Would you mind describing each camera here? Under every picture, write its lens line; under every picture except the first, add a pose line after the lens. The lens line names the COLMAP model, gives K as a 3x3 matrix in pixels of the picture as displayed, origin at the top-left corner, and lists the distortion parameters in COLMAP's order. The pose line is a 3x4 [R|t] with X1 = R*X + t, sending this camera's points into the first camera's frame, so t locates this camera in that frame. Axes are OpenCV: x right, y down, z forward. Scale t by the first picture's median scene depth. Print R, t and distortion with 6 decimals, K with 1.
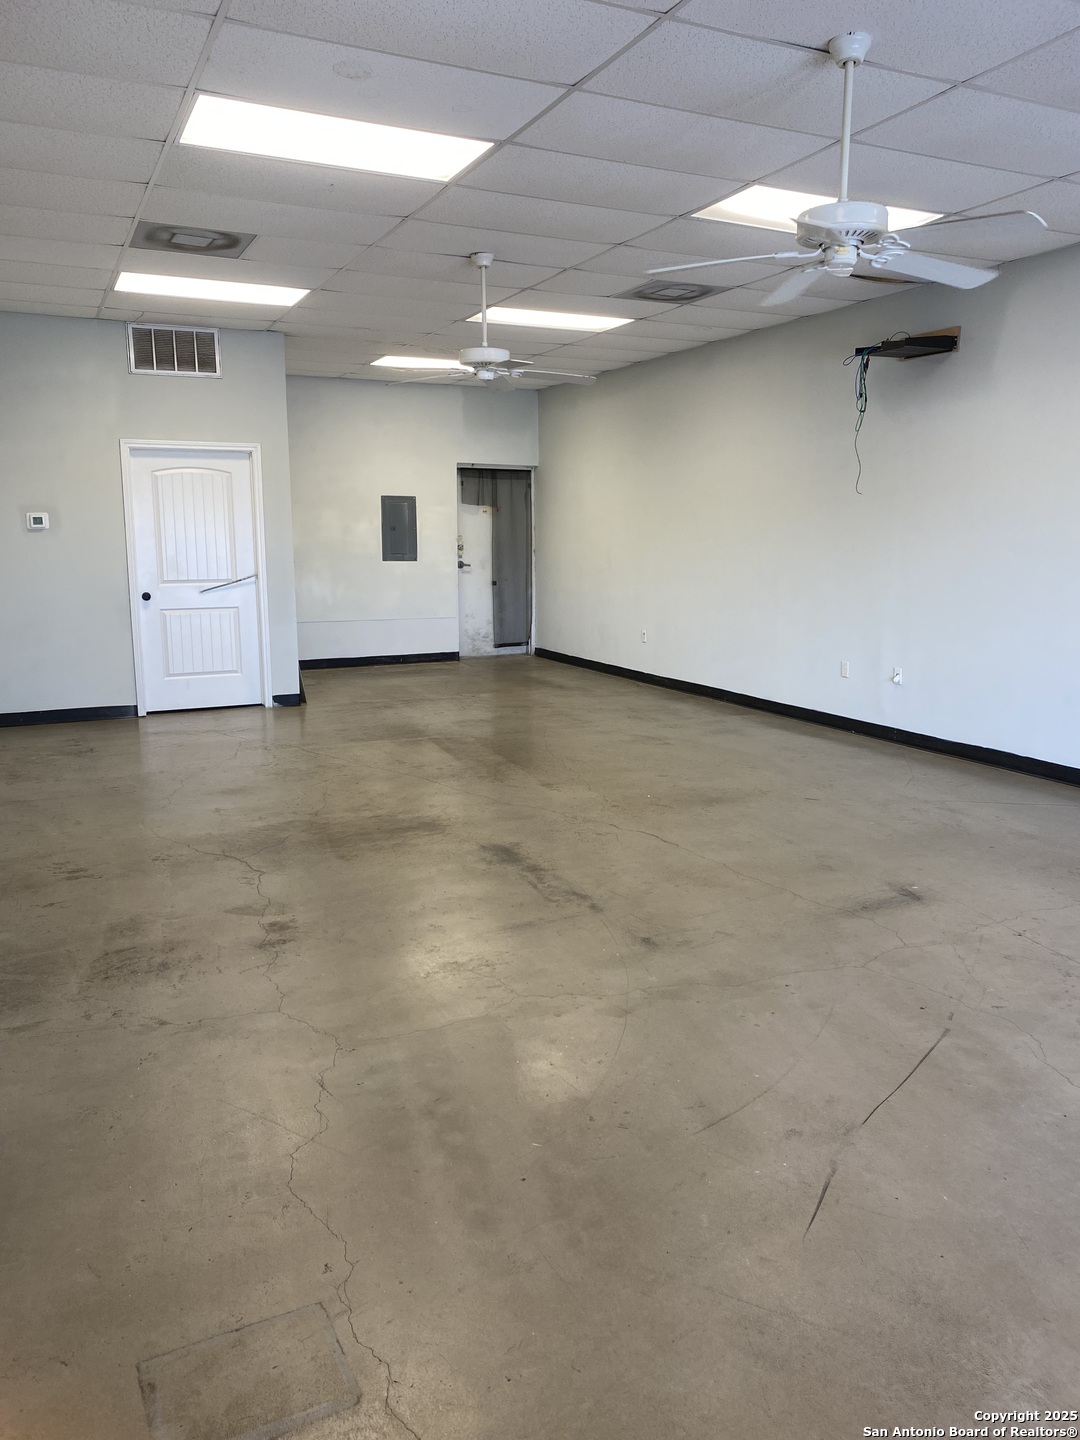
lens RADIAL K [[1094.8, 0, 545.2], [0, 1094.8, 719.5], [0, 0, 1]] dist [0.028670, -0.017035]
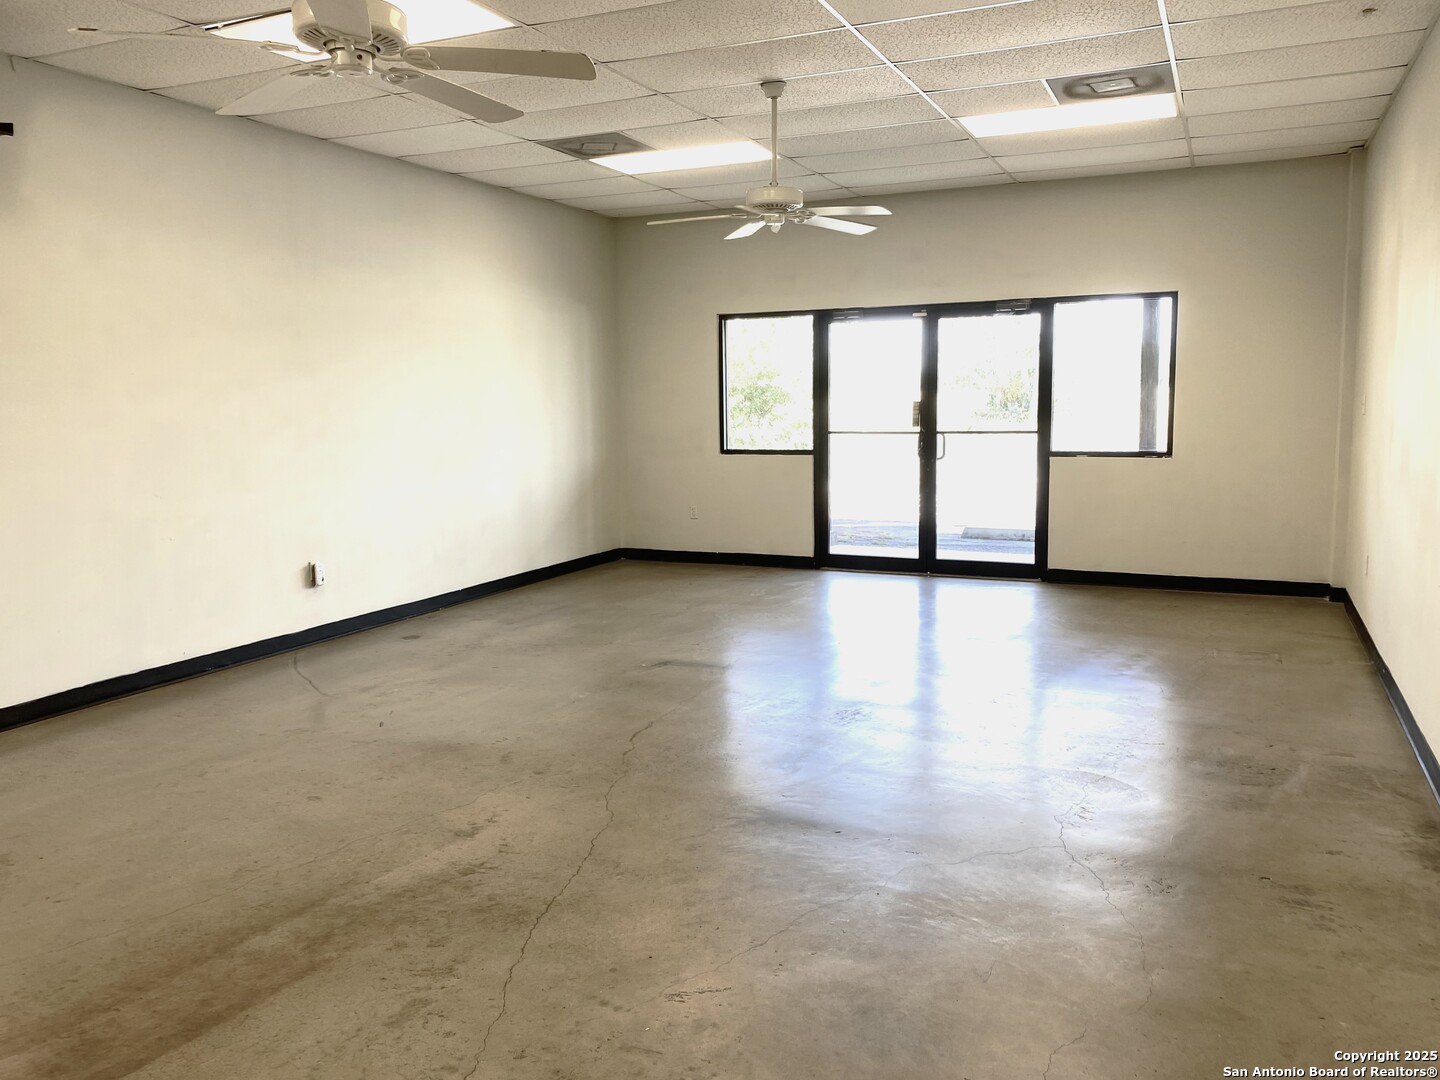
lens RADIAL K [[1094.8, 0, 715.5], [0, 1094.8, 544.2], [0, 0, 1]] dist [0.028670, -0.017035]
pose [[-0.628689, -0.083465, 0.773165, -0.817830], [0.149089, 0.962845, 0.225171, -0.313524], [-0.763232, 0.256833, -0.592886, 1.870621]]
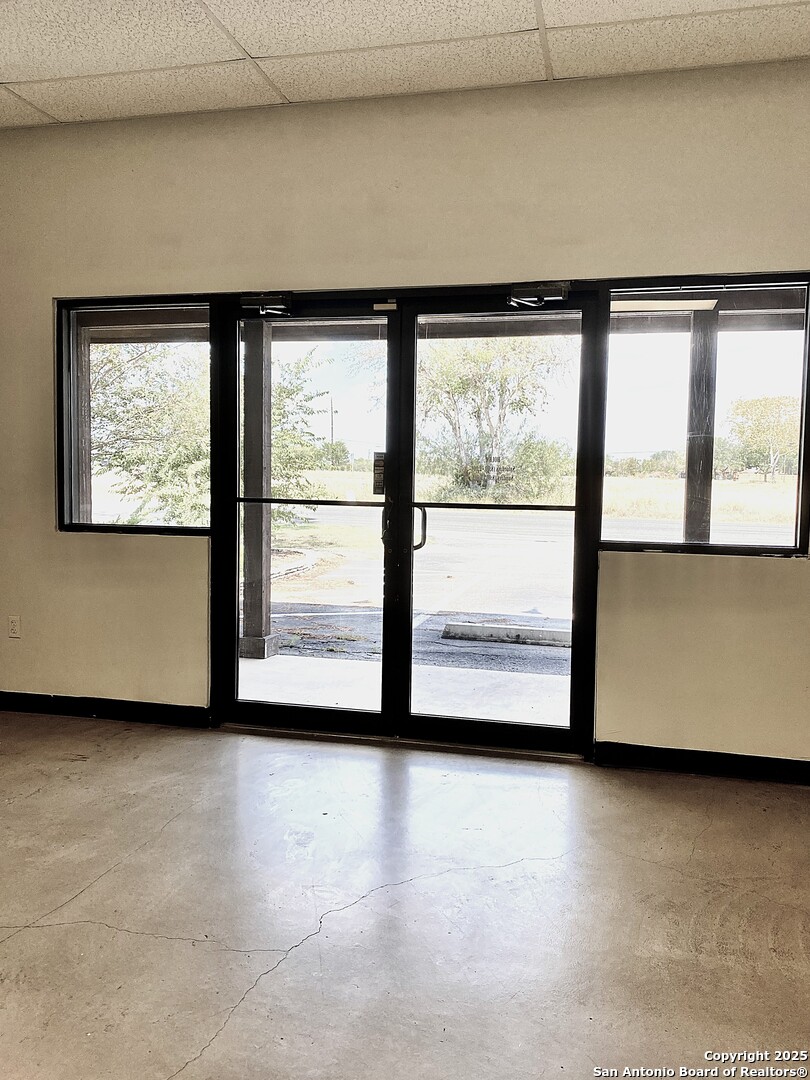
lens RADIAL K [[821.1, 0, 411.6], [0, 821.1, 541.1], [0, 0, 1]] dist [0.028670, -0.017035]
pose [[-0.768586, -0.052403, 0.637597, -0.004102], [0.096754, 0.975654, 0.196819, -0.118508], [-0.632388, 0.212962, -0.744804, 0.909676]]
